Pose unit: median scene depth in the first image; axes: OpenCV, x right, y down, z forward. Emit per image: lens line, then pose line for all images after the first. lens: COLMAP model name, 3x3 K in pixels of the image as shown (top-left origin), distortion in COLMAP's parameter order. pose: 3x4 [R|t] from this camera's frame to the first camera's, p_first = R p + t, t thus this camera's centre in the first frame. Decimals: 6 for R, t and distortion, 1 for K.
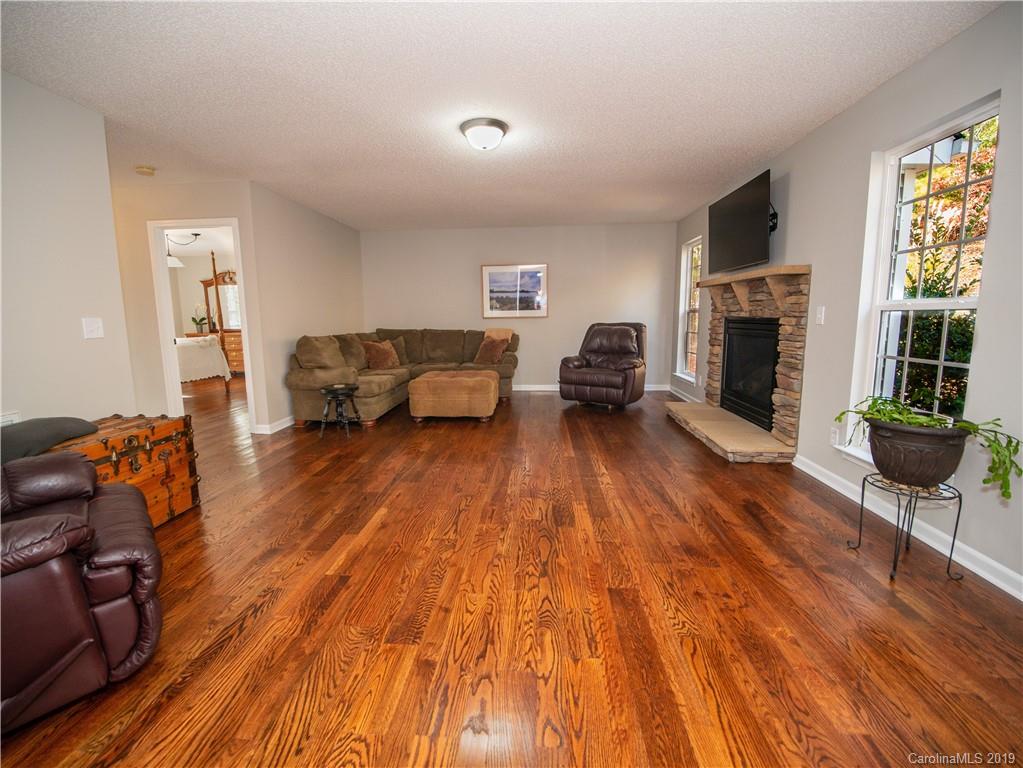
lens RADIAL K [[455.9, 0, 508.2], [0, 455.9, 381.2], [0, 0, 1]] dist [-0.016208, -0.001020]
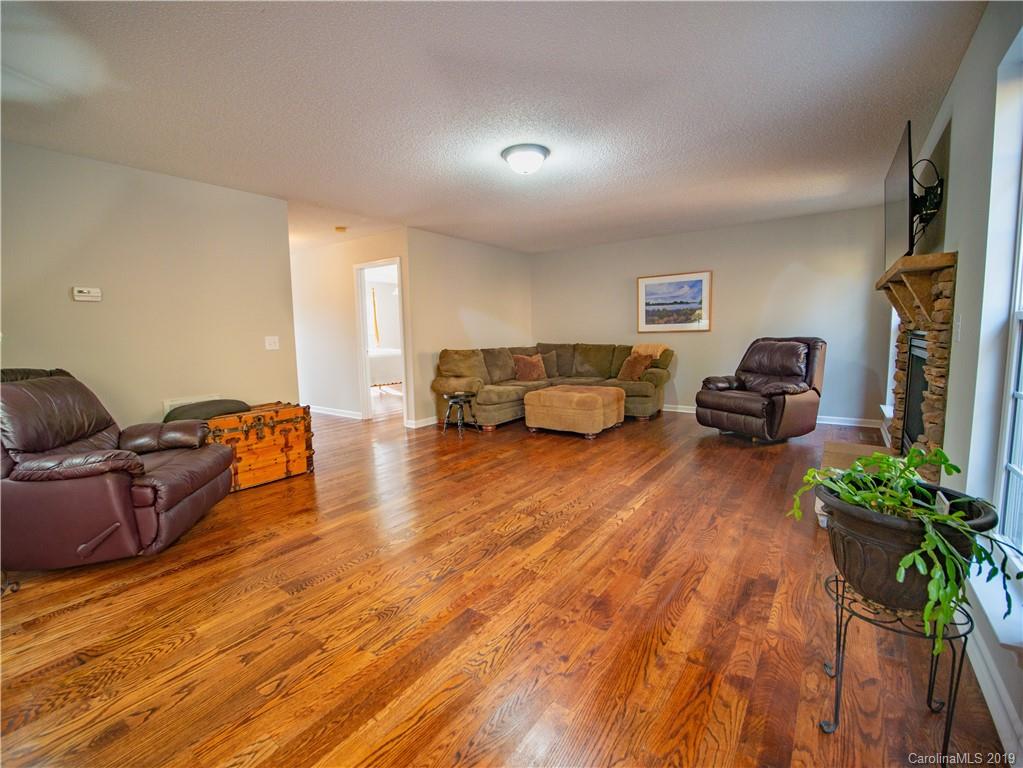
lens RADIAL K [[455.9, 0, 508.2], [0, 455.9, 381.2], [0, 0, 1]] dist [-0.016208, -0.001020]
pose [[0.847376, 0.048740, -0.528751, 0.426830], [-0.063167, 0.997960, -0.009240, -0.019995], [0.527223, 0.041230, 0.848726, 0.097439]]
